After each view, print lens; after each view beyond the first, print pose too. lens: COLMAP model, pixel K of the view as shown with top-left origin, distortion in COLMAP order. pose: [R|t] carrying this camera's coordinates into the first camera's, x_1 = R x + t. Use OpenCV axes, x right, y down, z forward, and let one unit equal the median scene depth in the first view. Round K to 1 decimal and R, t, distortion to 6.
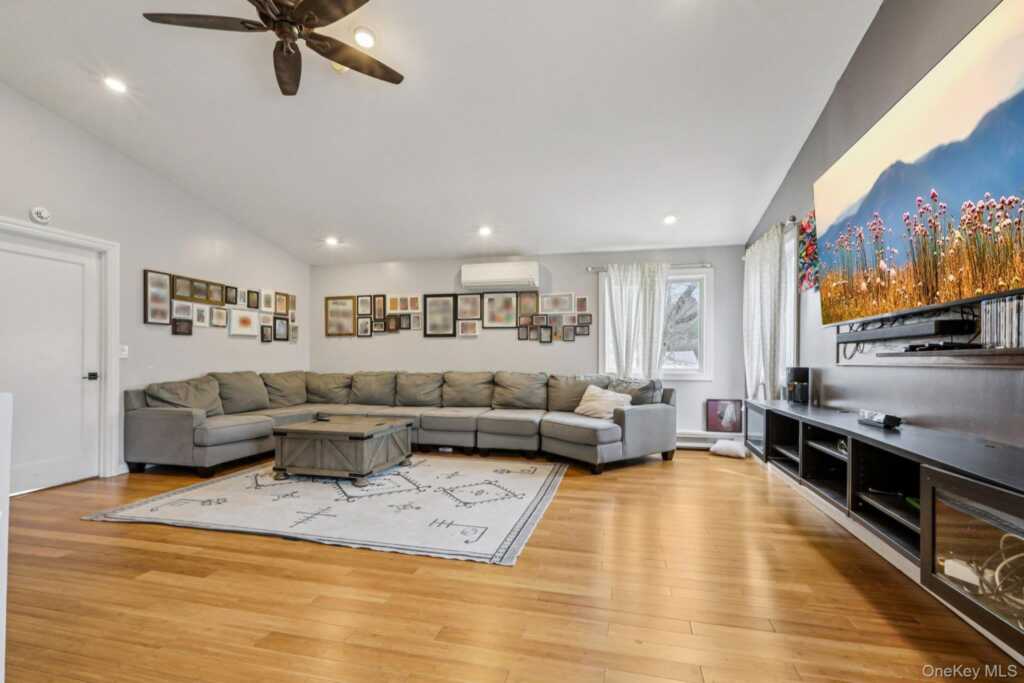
lens RADIAL K [[466.0, 0, 511.5], [0, 466.0, 350.1], [0, 0, 1]] dist [0.012370, -0.000082]
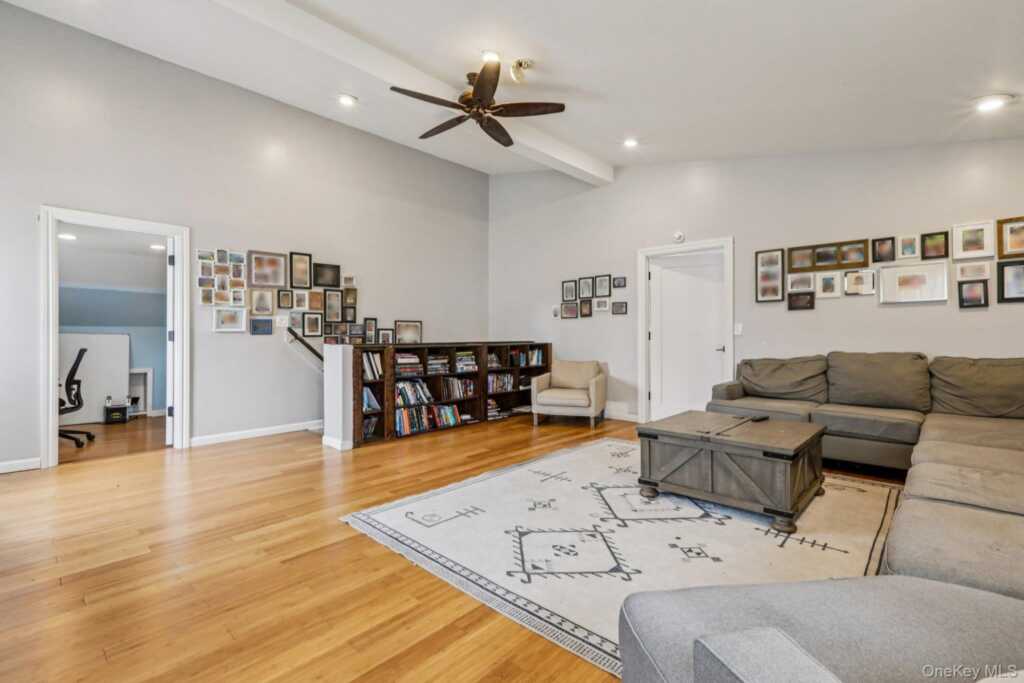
lens RADIAL K [[466.0, 0, 511.2], [0, 466.0, 337.7], [0, 0, 1]] dist [0.012370, -0.000082]
pose [[-0.482359, 0.005258, -0.875958, 0.408698], [0.023638, 0.999696, -0.007016, 0.017058], [0.875655, -0.024090, -0.482336, 0.984235]]
